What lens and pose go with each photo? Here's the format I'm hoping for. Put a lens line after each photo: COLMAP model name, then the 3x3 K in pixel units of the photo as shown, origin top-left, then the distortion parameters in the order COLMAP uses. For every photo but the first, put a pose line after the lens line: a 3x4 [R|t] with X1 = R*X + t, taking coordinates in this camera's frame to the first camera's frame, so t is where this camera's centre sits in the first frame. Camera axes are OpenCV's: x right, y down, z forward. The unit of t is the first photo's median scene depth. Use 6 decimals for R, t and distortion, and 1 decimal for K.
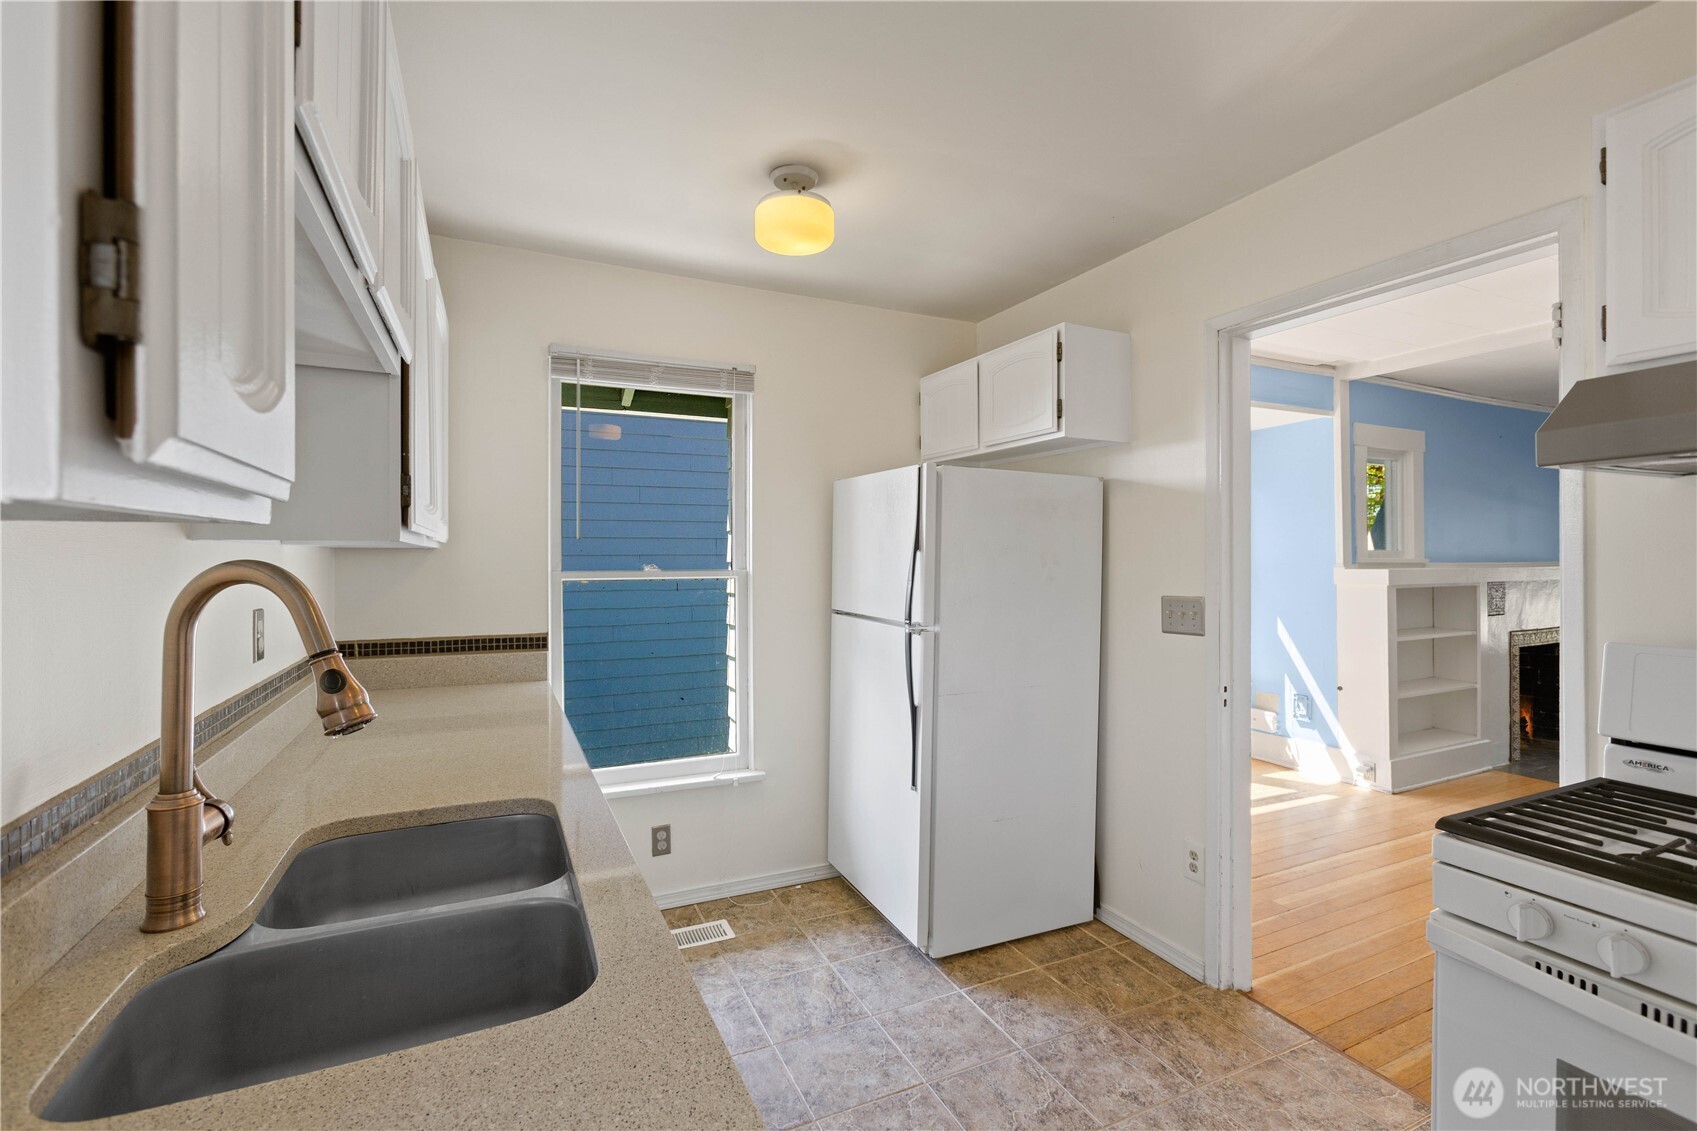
lens RADIAL K [[759.6, 0, 838.7], [0, 759.6, 567.0], [0, 0, 1]] dist [-0.015748, 0.009330]
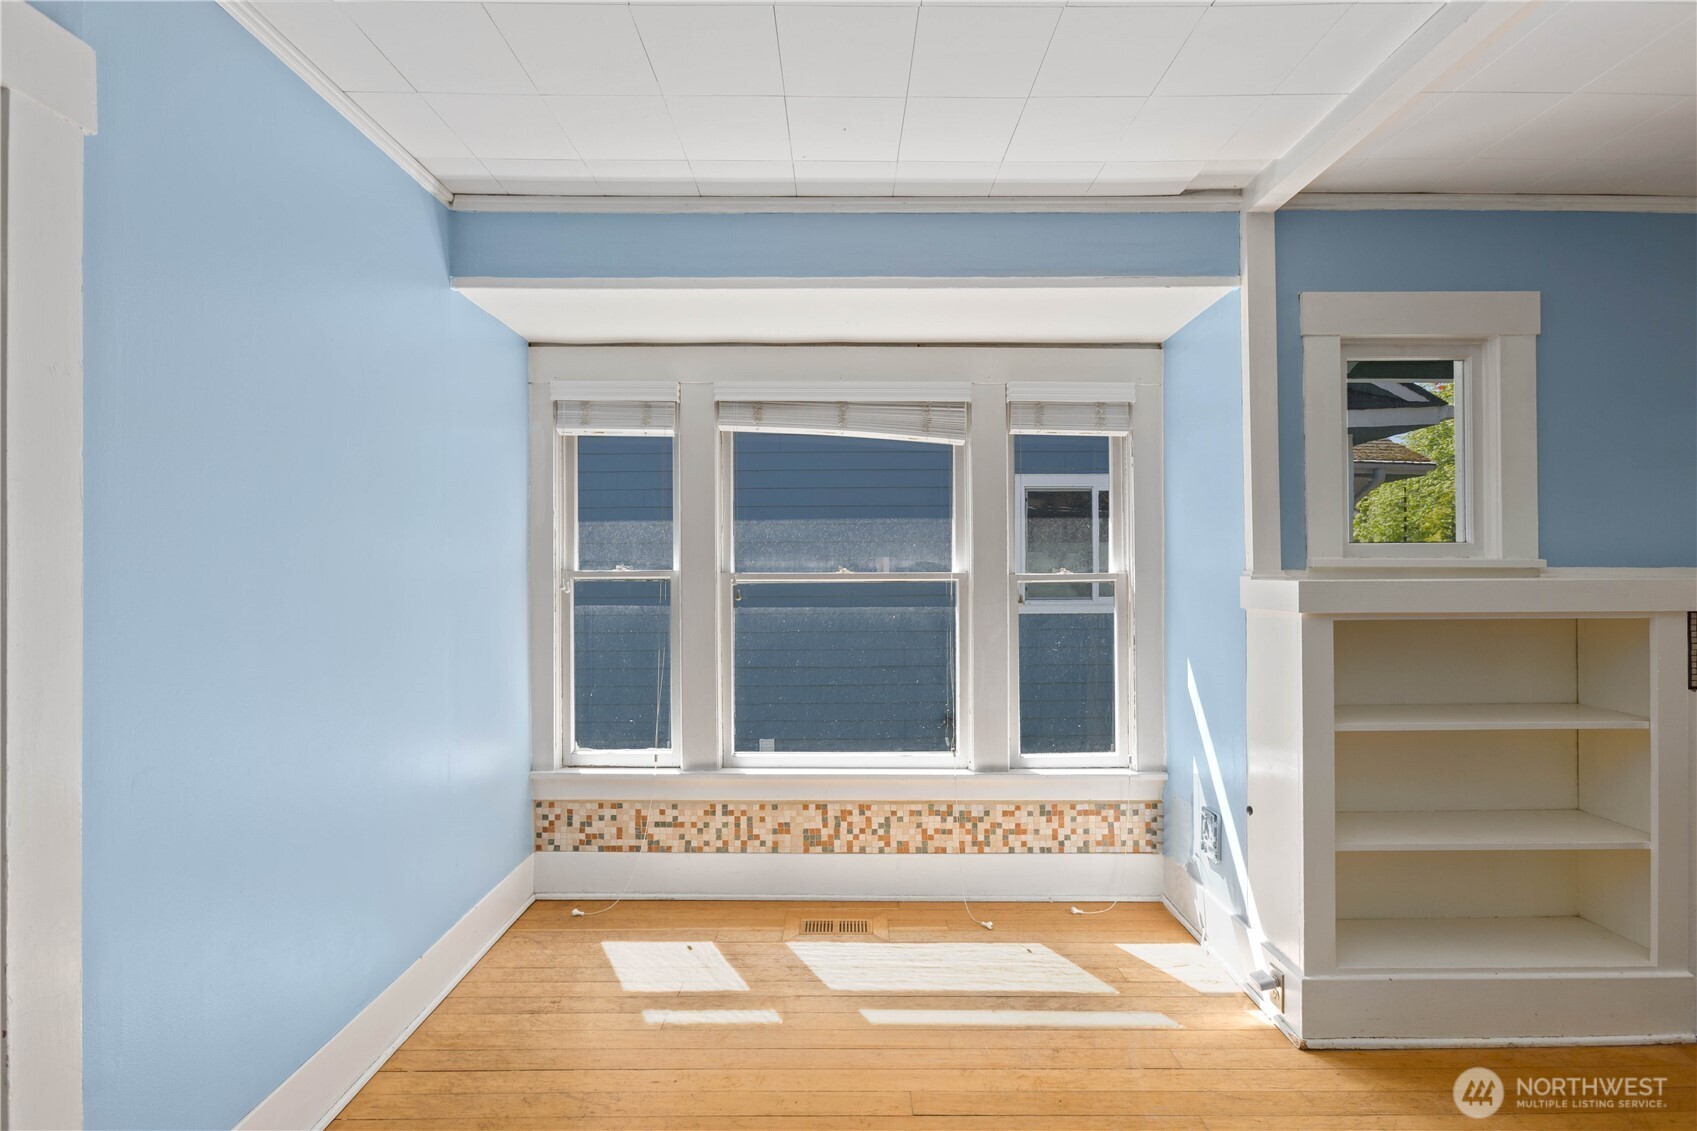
lens RADIAL K [[759.6, 0, 844.5], [0, 759.6, 568.2], [0, 0, 1]] dist [-0.015748, 0.009330]
pose [[0.902396, 0.001460, -0.430905, 0.612455], [-0.001976, 0.999998, -0.000749, -0.003742], [0.430903, 0.001527, 0.902397, 0.398220]]
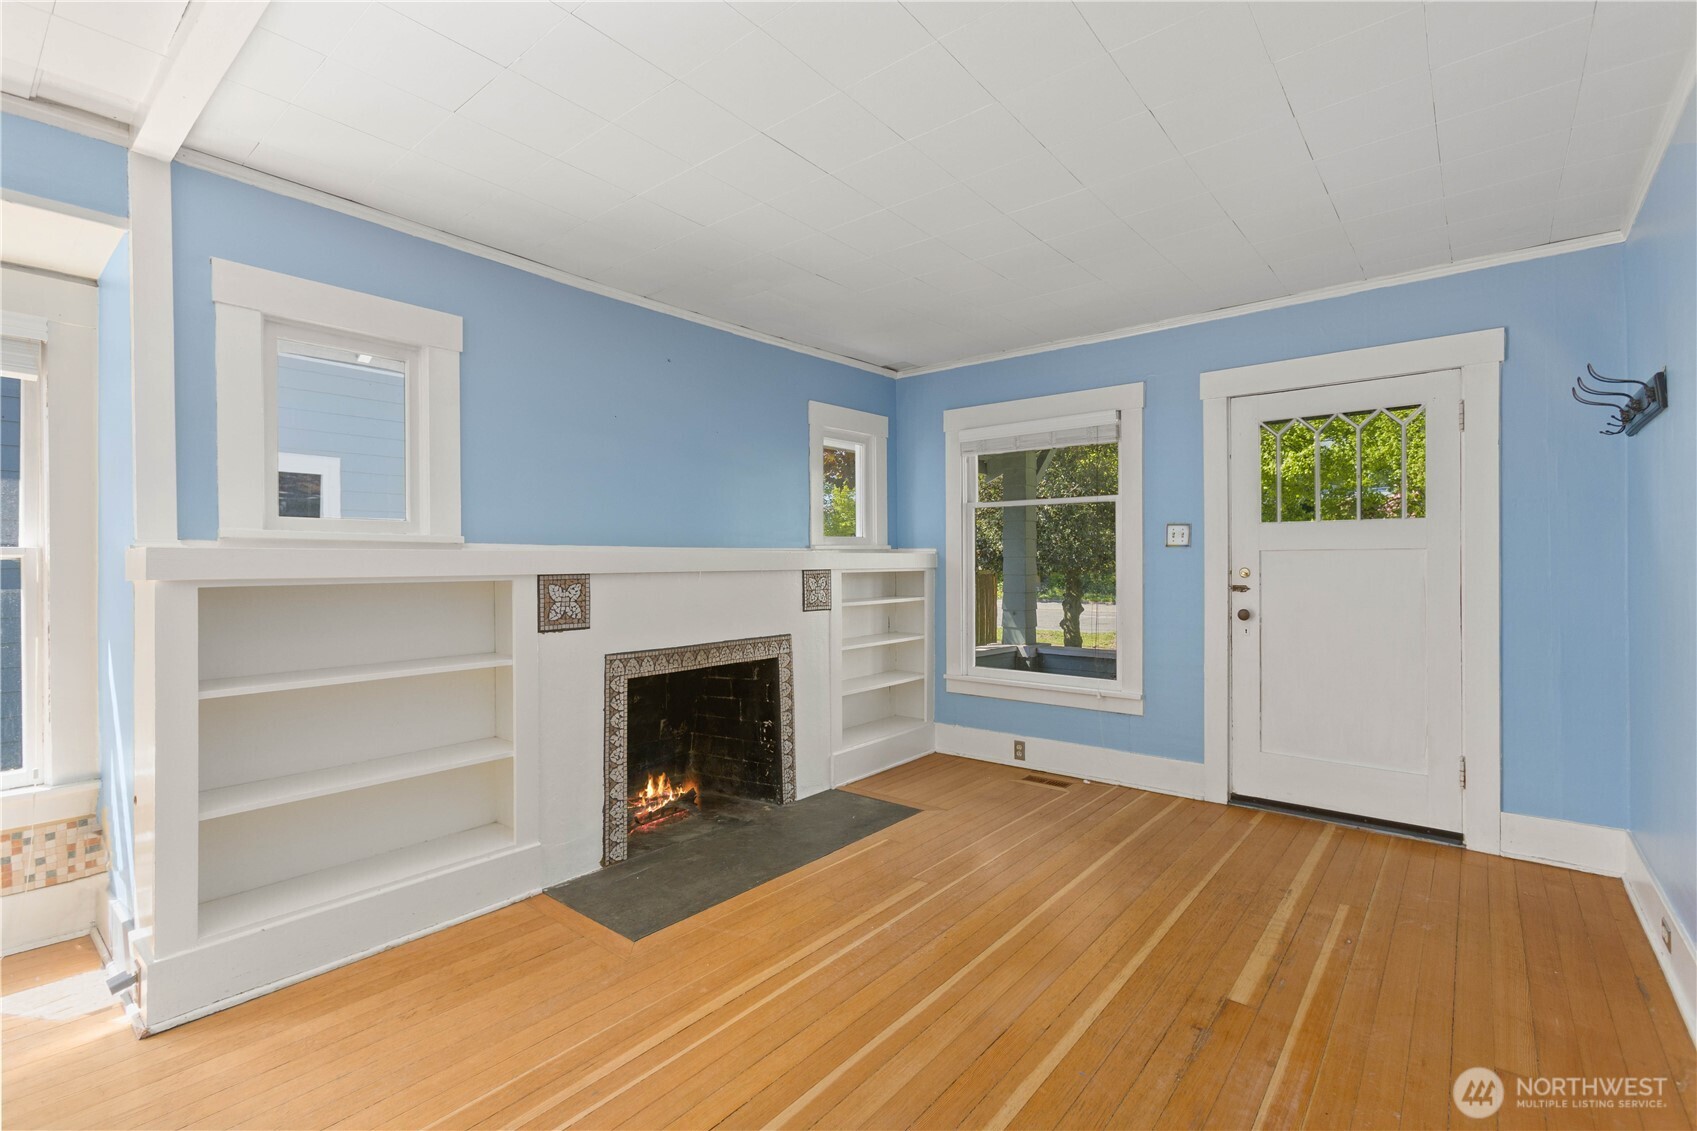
lens RADIAL K [[759.6, 0, 871.1], [0, 759.6, 561.0], [0, 0, 1]] dist [-0.015748, 0.009330]
pose [[0.900883, 0.001775, 0.434059, 0.843061], [0.003139, 0.999939, -0.010604, 0.016210], [-0.434051, 0.010915, 0.900822, 0.355492]]
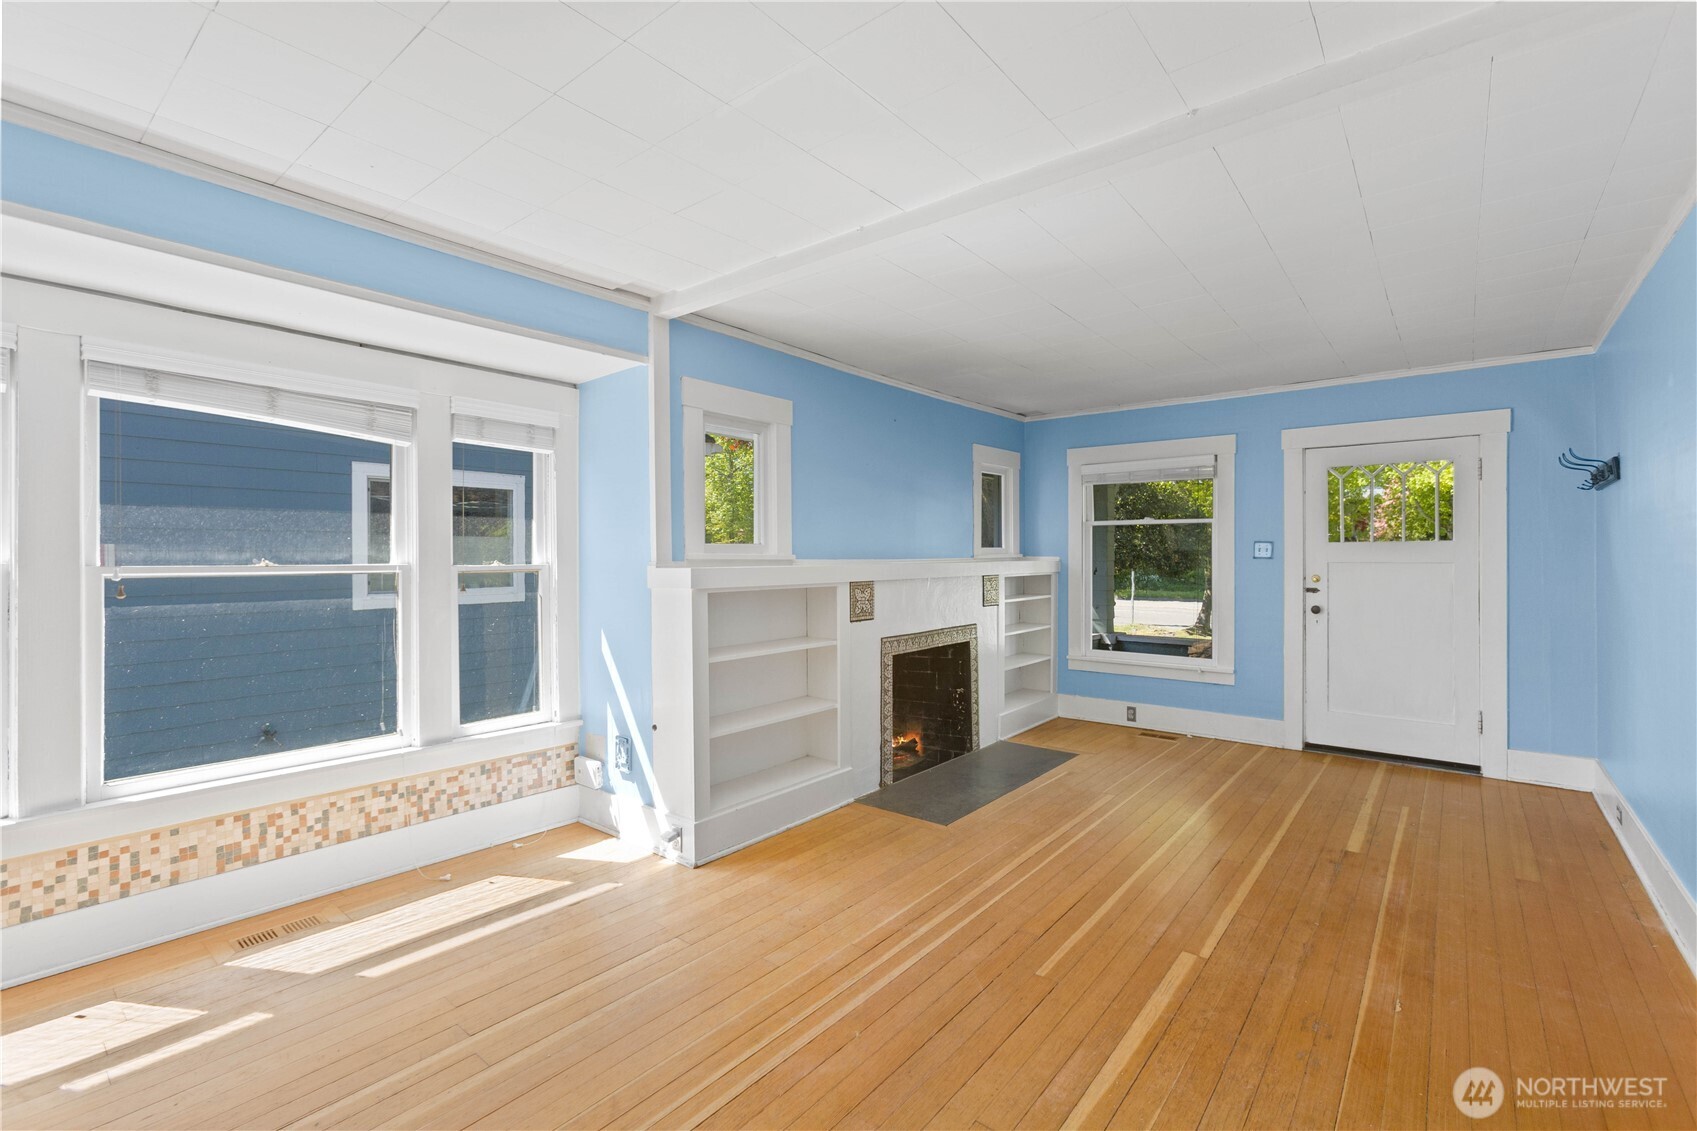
lens RADIAL K [[759.6, 0, 864.2], [0, 759.6, 552.3], [0, 0, 1]] dist [-0.015748, 0.009330]
pose [[0.897200, 0.004476, 0.441601, 0.498814], [0.001040, 0.999924, -0.012248, -0.003096], [-0.441622, 0.011448, 0.897128, 0.225215]]
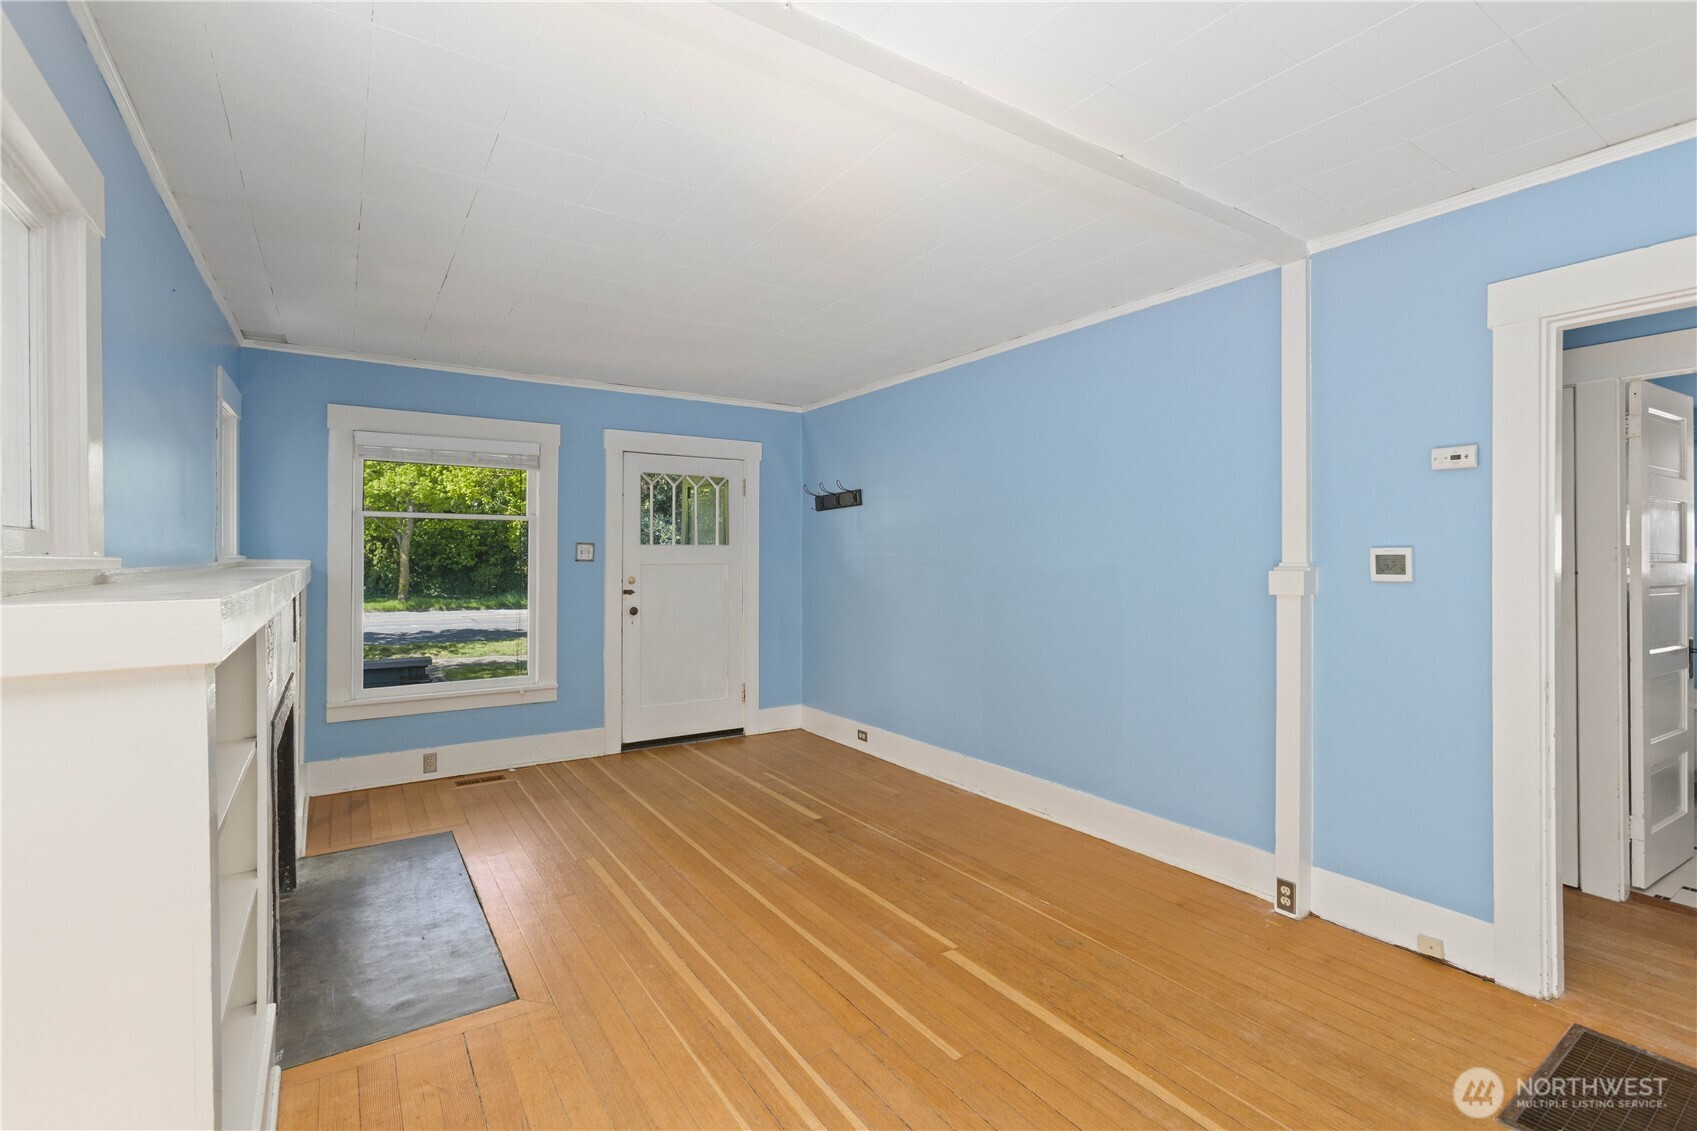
lens RADIAL K [[759.6, 0, 847.5], [0, 759.6, 554.0], [0, 0, 1]] dist [-0.015748, 0.009330]
pose [[-0.153056, 0.005664, 0.988201, 0.413878], [0.005030, 0.999975, -0.004952, -0.009724], [-0.988205, 0.004213, -0.153081, 0.759456]]
